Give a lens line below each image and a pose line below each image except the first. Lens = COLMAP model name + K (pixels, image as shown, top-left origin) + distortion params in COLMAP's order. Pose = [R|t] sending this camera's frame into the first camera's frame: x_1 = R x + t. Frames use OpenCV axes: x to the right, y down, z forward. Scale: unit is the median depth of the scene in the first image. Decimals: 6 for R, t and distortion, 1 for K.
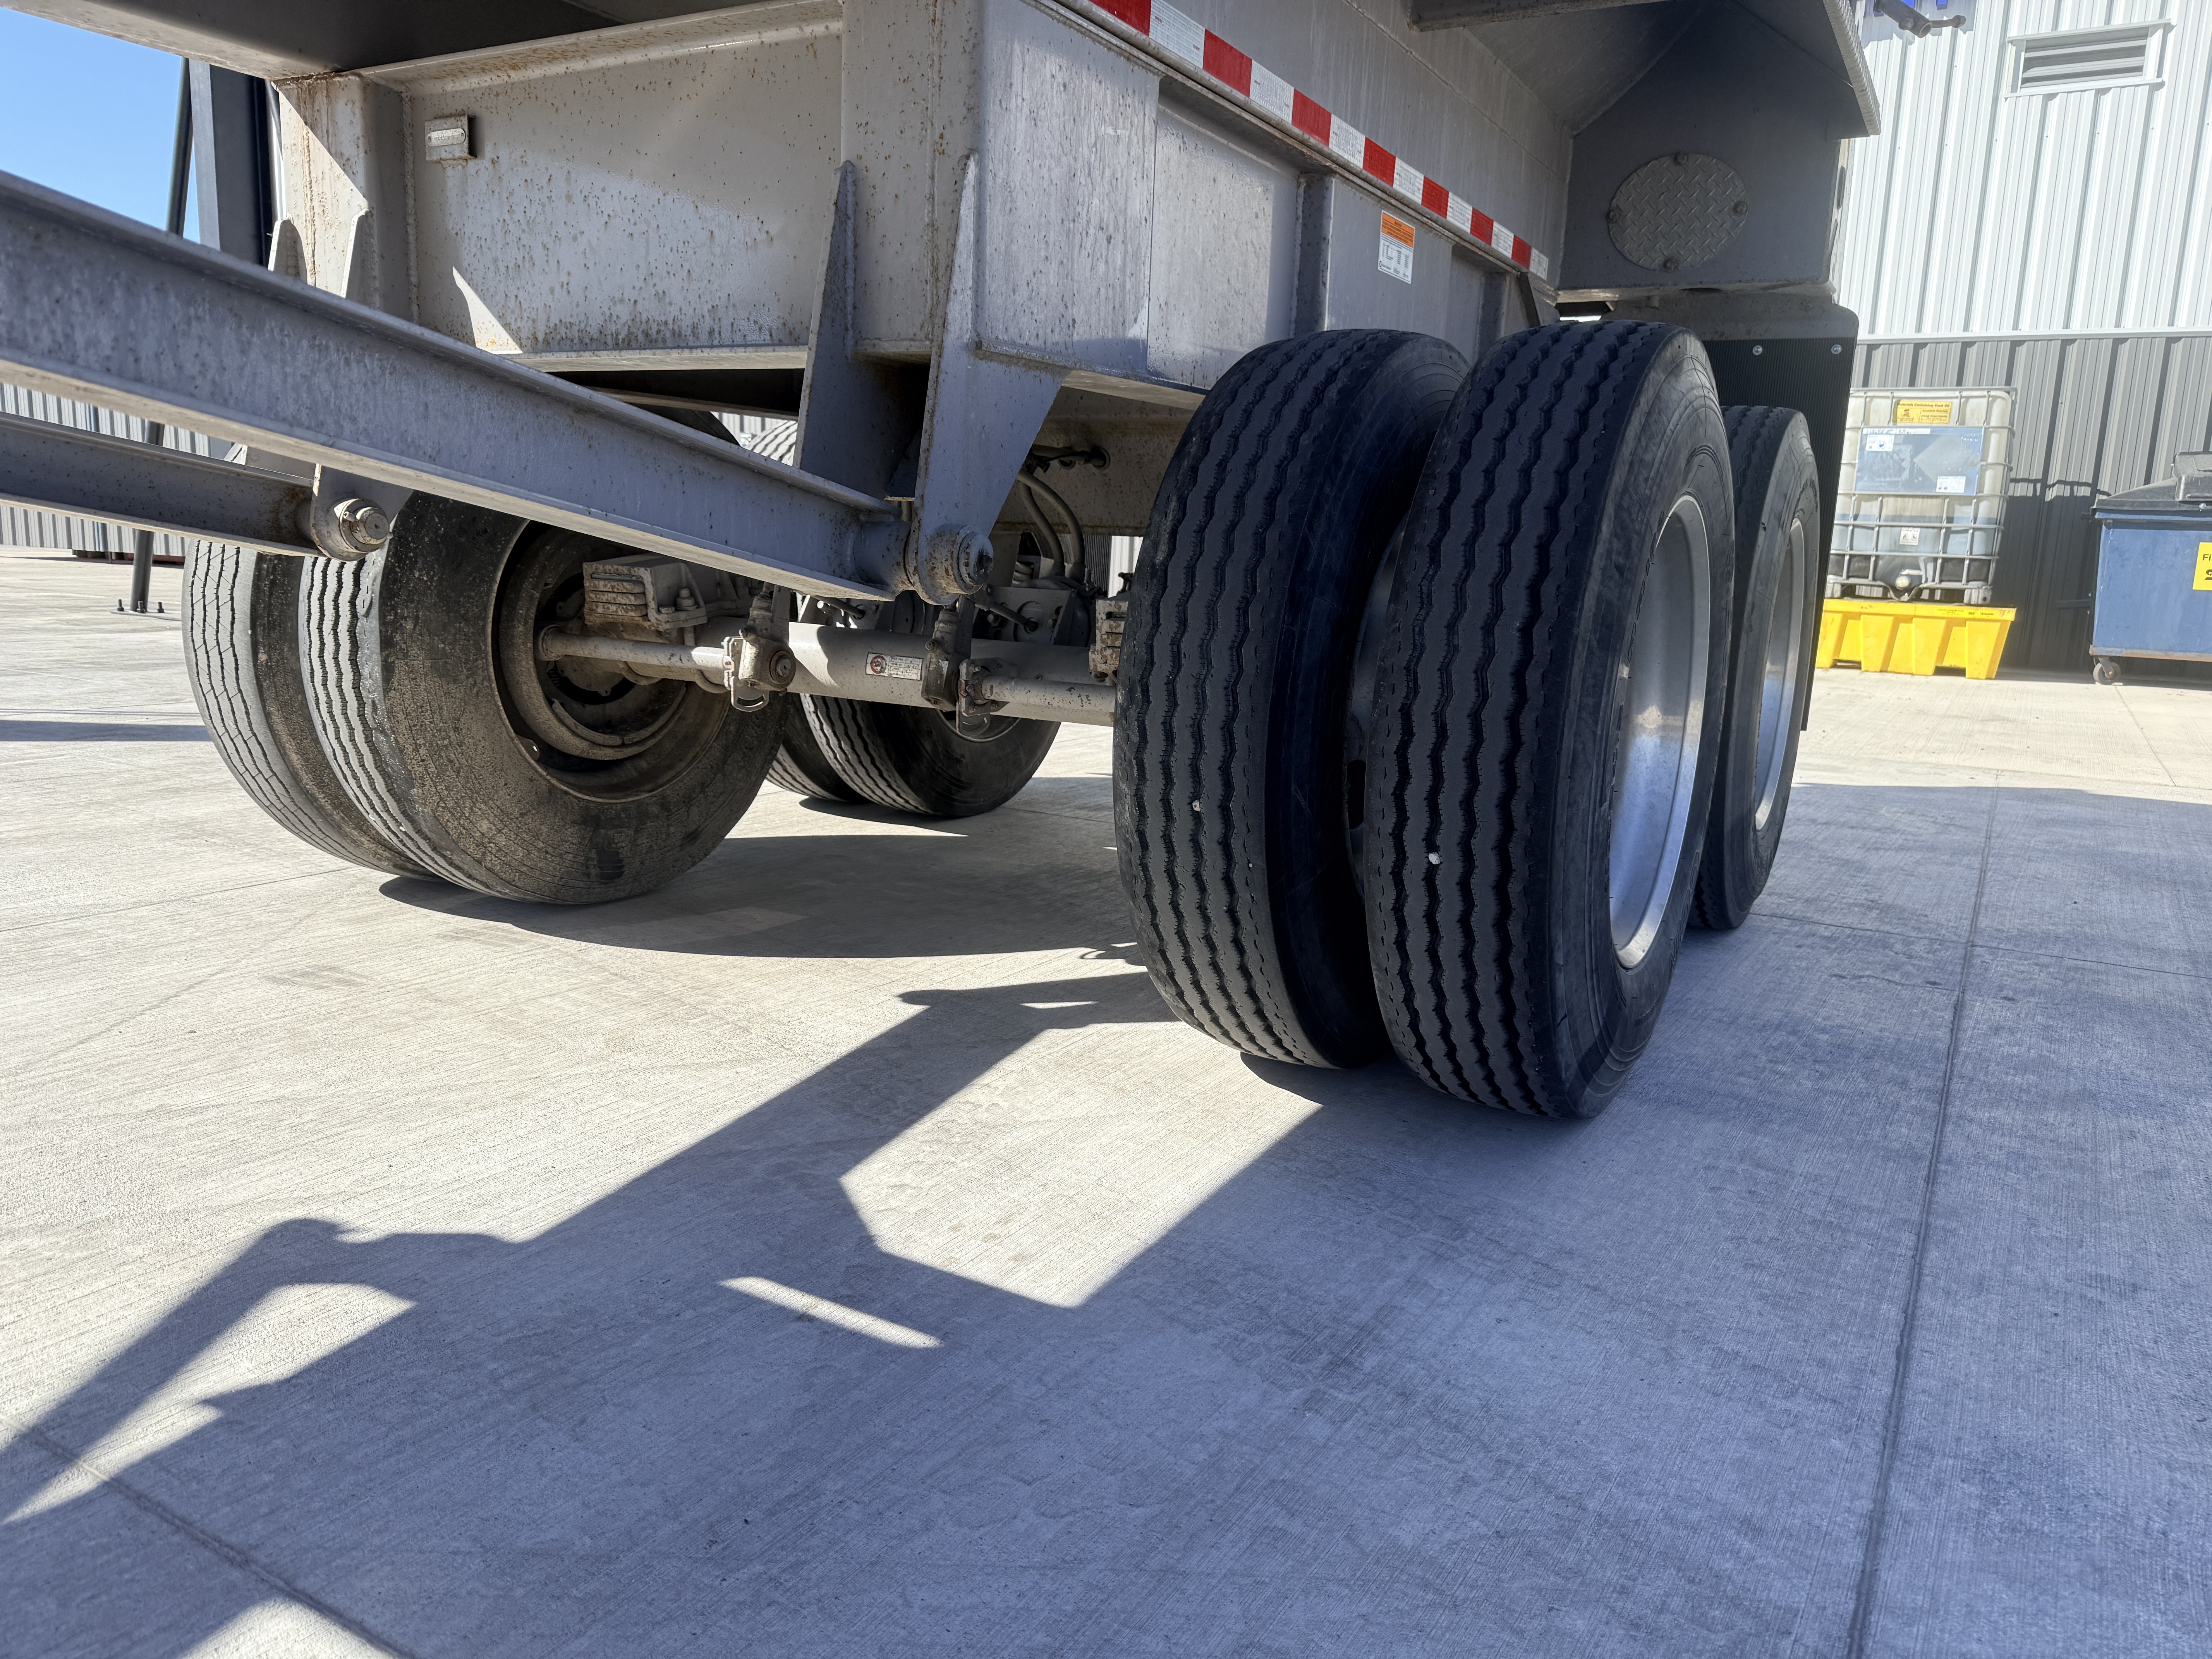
lens RADIAL K [[1560.4, 0, 1098.4], [0, 1560.4, 822.2], [0, 0, 1]] dist [0.023902, -0.028204]
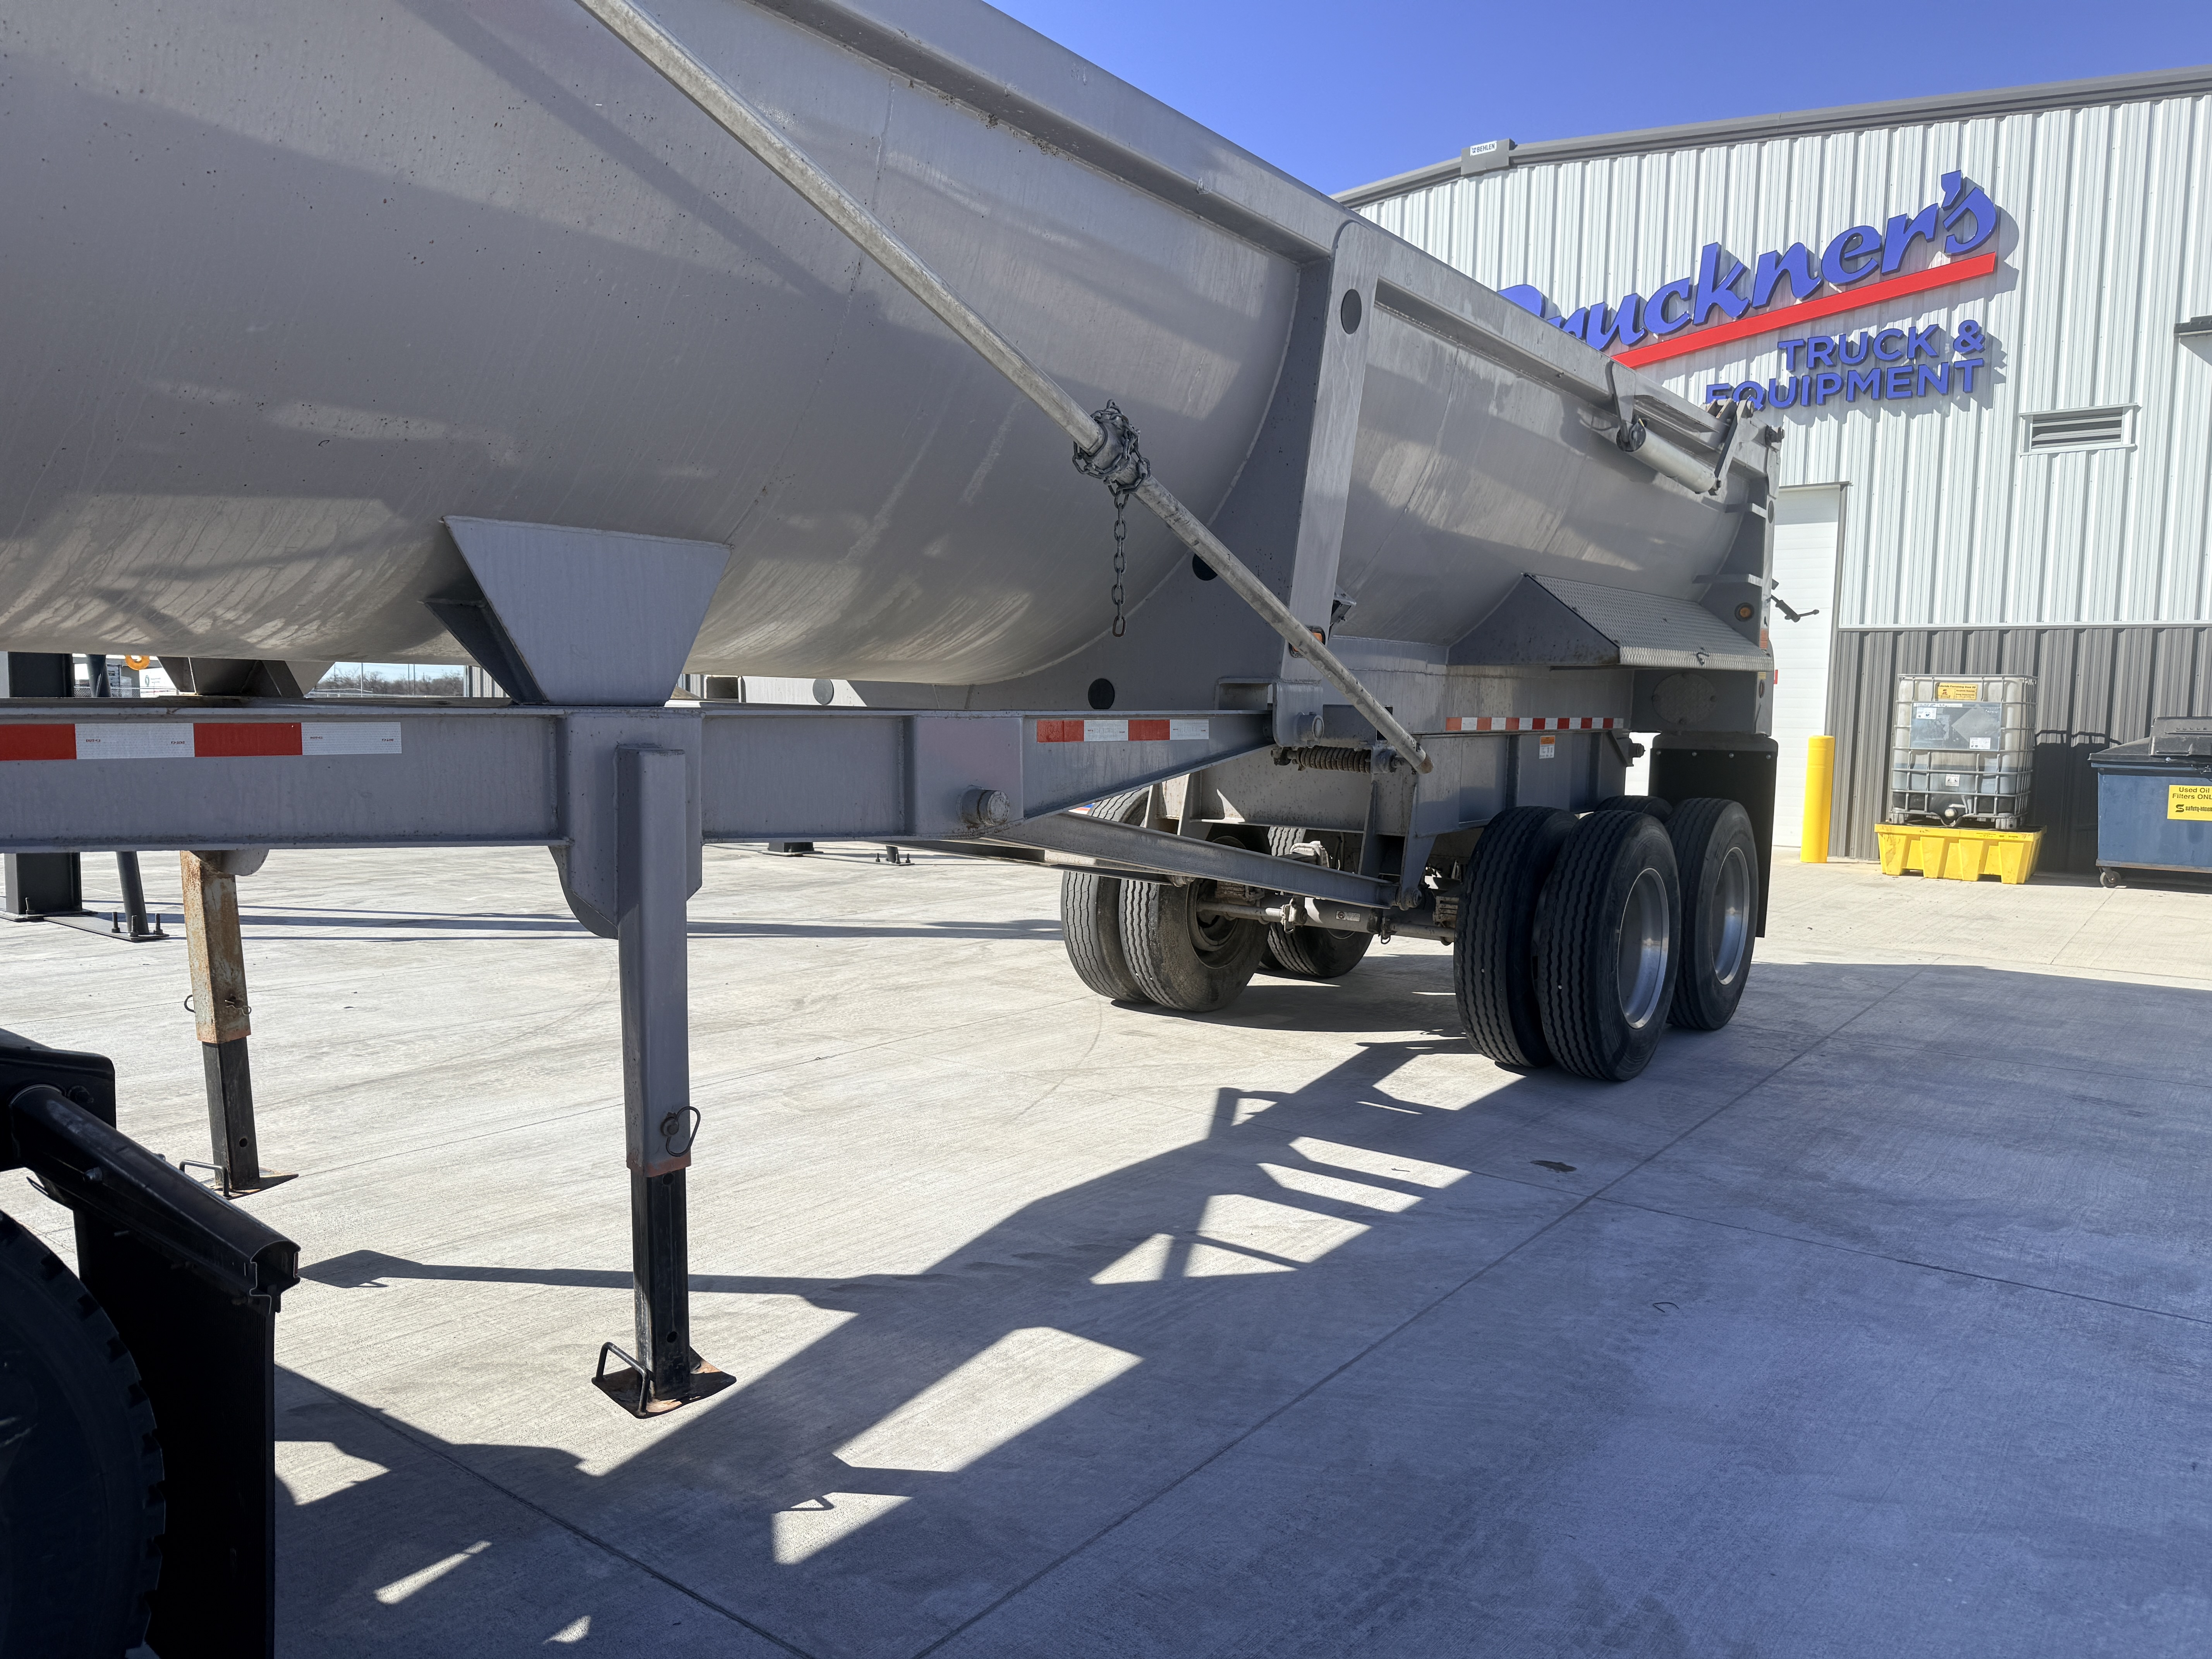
lens RADIAL K [[1560.4, 0, 1102.5], [0, 1560.4, 836.3], [0, 0, 1]] dist [0.023902, -0.028204]
pose [[0.993678, -0.006816, -0.112063, -0.248727], [-0.004545, 0.994894, -0.100822, 0.029172], [0.112178, 0.100694, 0.988573, -1.607793]]
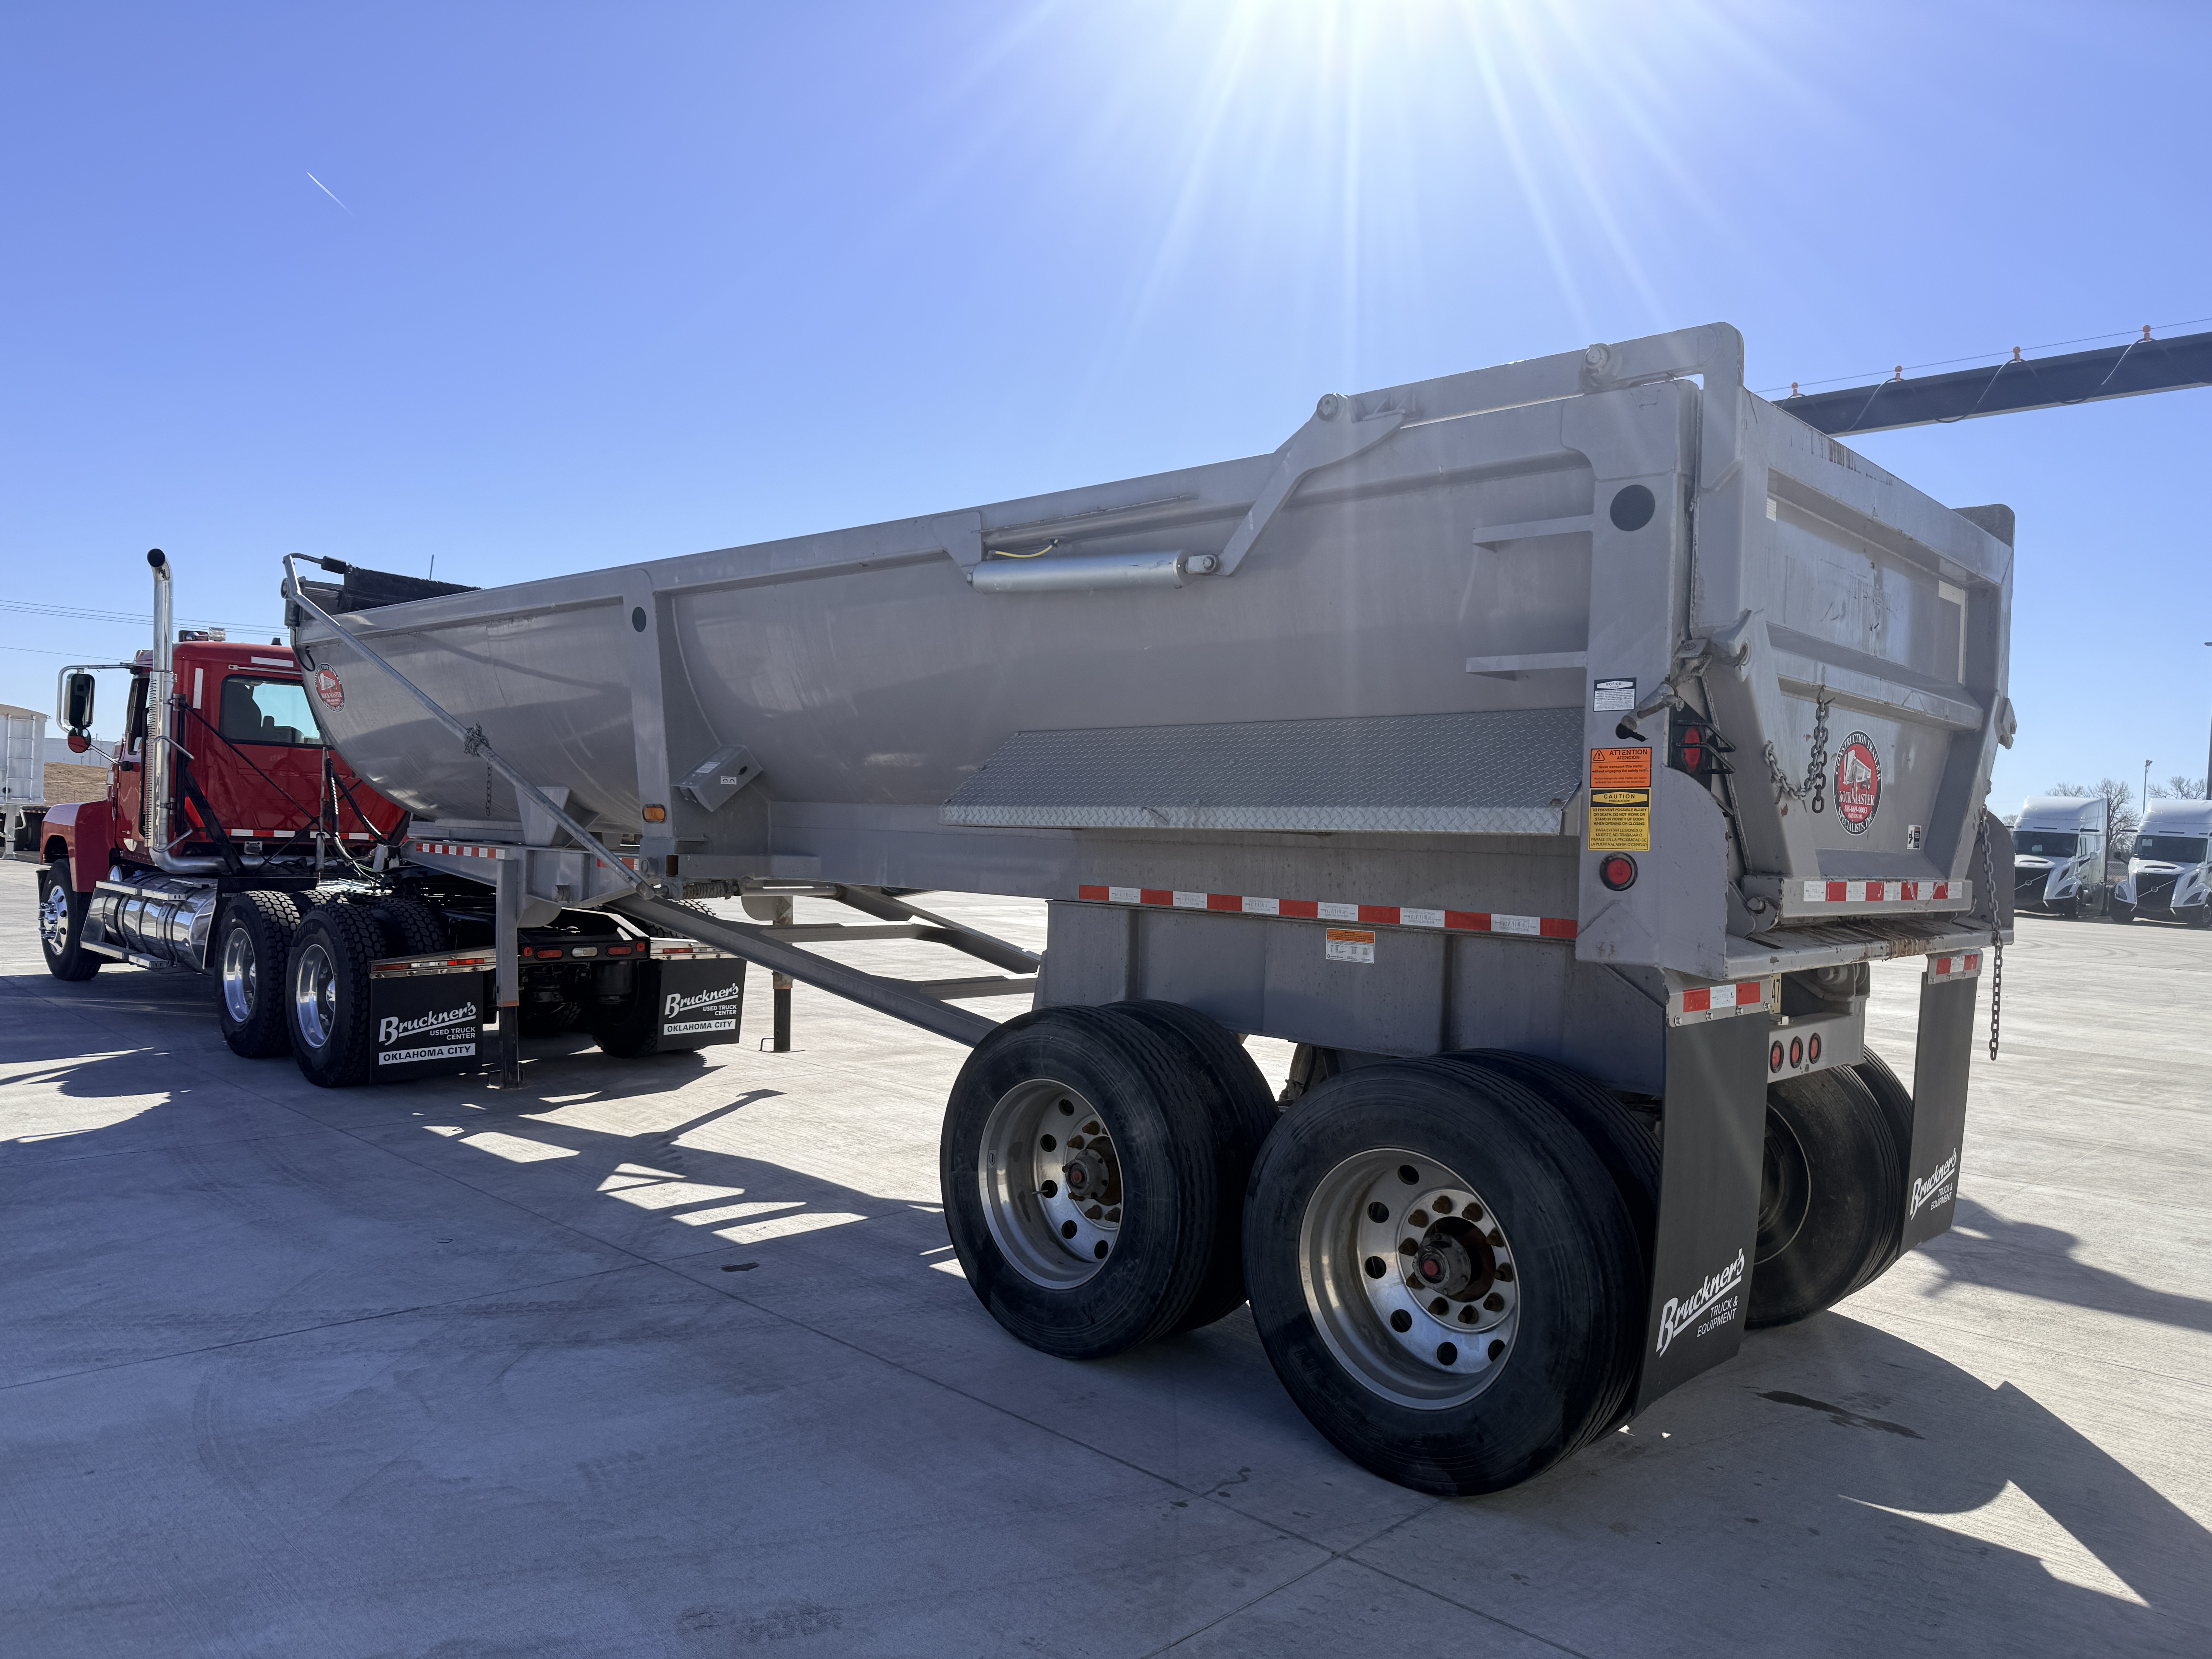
lens RADIAL K [[1560.4, 0, 1106.1], [0, 1560.4, 838.7], [0, 0, 1]] dist [0.023902, -0.028204]
pose [[-0.236340, -0.038272, -0.970916, 2.075538], [-0.218346, 0.975761, 0.014686, -0.482787], [0.946820, 0.215467, -0.238968, 1.247101]]
